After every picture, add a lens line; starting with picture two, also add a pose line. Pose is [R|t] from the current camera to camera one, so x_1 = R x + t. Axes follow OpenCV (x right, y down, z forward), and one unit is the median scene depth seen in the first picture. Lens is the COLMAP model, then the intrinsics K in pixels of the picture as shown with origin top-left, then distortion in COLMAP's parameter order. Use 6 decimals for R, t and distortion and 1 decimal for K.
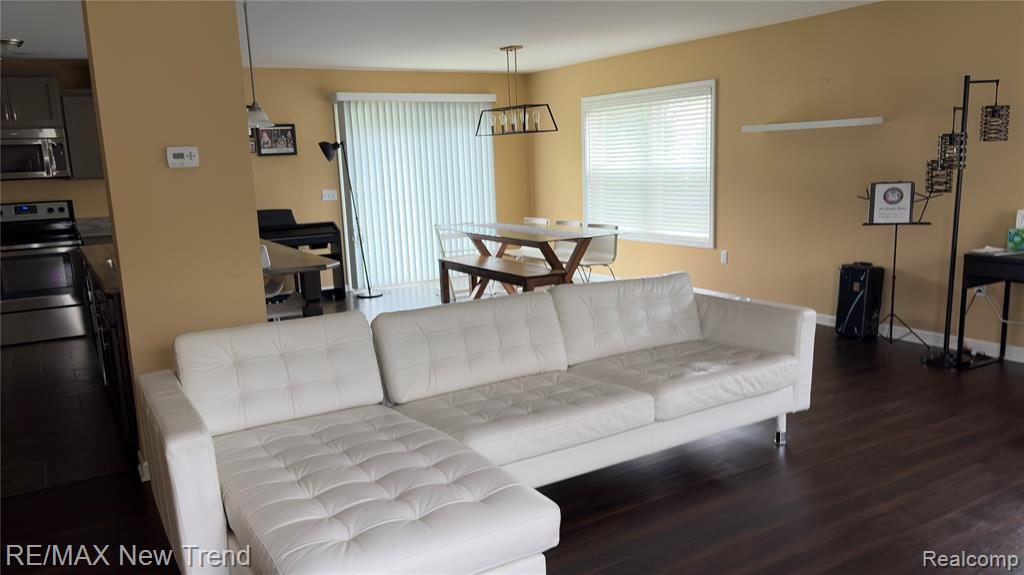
lens RADIAL K [[777.9, 0, 514.4], [0, 777.9, 293.2], [0, 0, 1]] dist [0.063937, -0.081624]
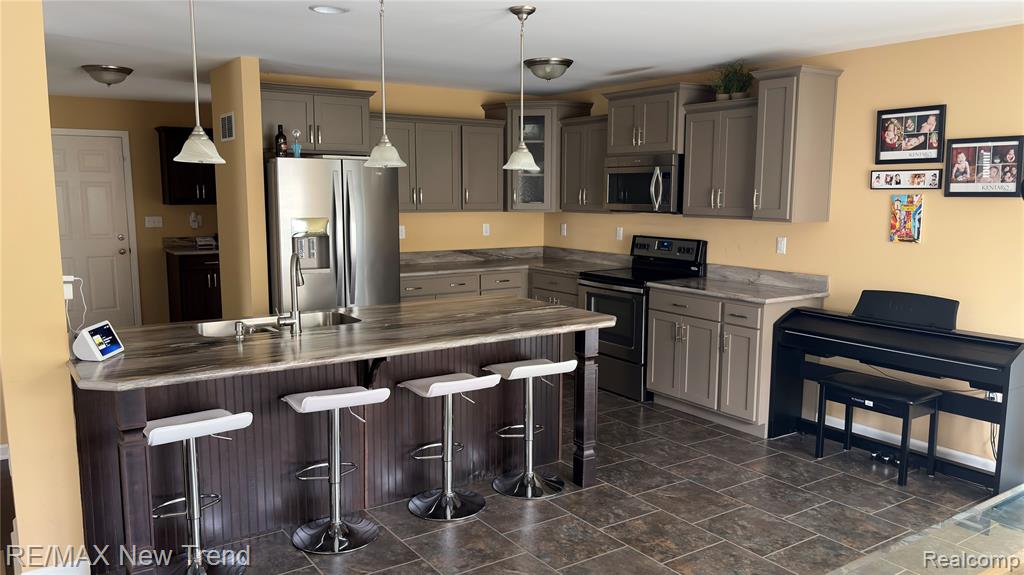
lens RADIAL K [[777.9, 0, 514.4], [0, 777.9, 293.2], [0, 0, 1]] dist [0.063937, -0.081624]
pose [[0.059135, 0.172017, -0.983317, 0.218576], [-0.183043, 0.970208, 0.158716, -0.149611], [0.981325, 0.170603, 0.088860, 0.706127]]
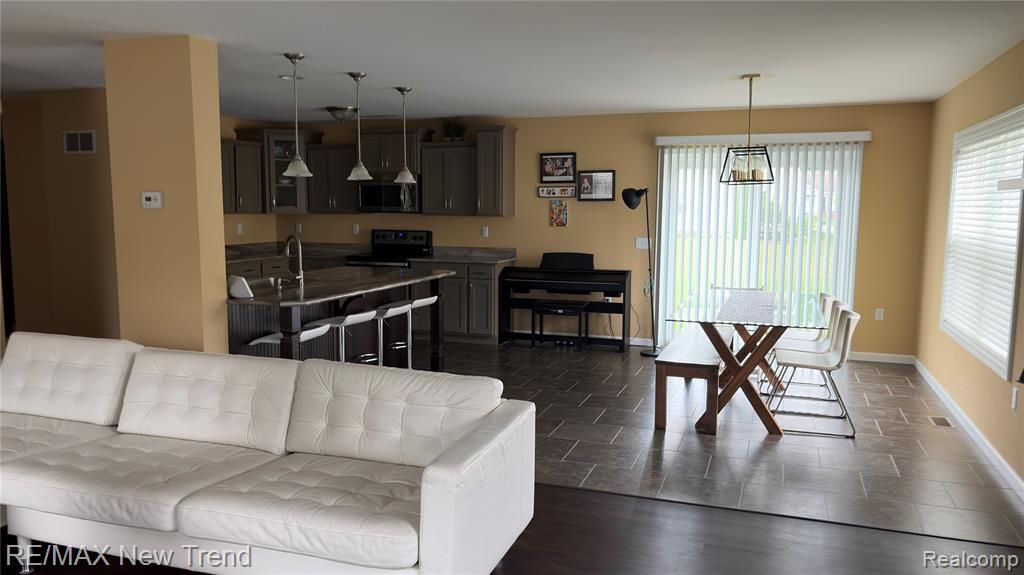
lens RADIAL K [[777.9, 0, 514.4], [0, 777.9, 293.2], [0, 0, 1]] dist [0.063937, -0.081624]
pose [[0.634600, 0.128735, -0.762043, 0.442466], [-0.165074, 0.985853, 0.029077, -0.074920], [0.755005, 0.107341, 0.646873, 0.300942]]
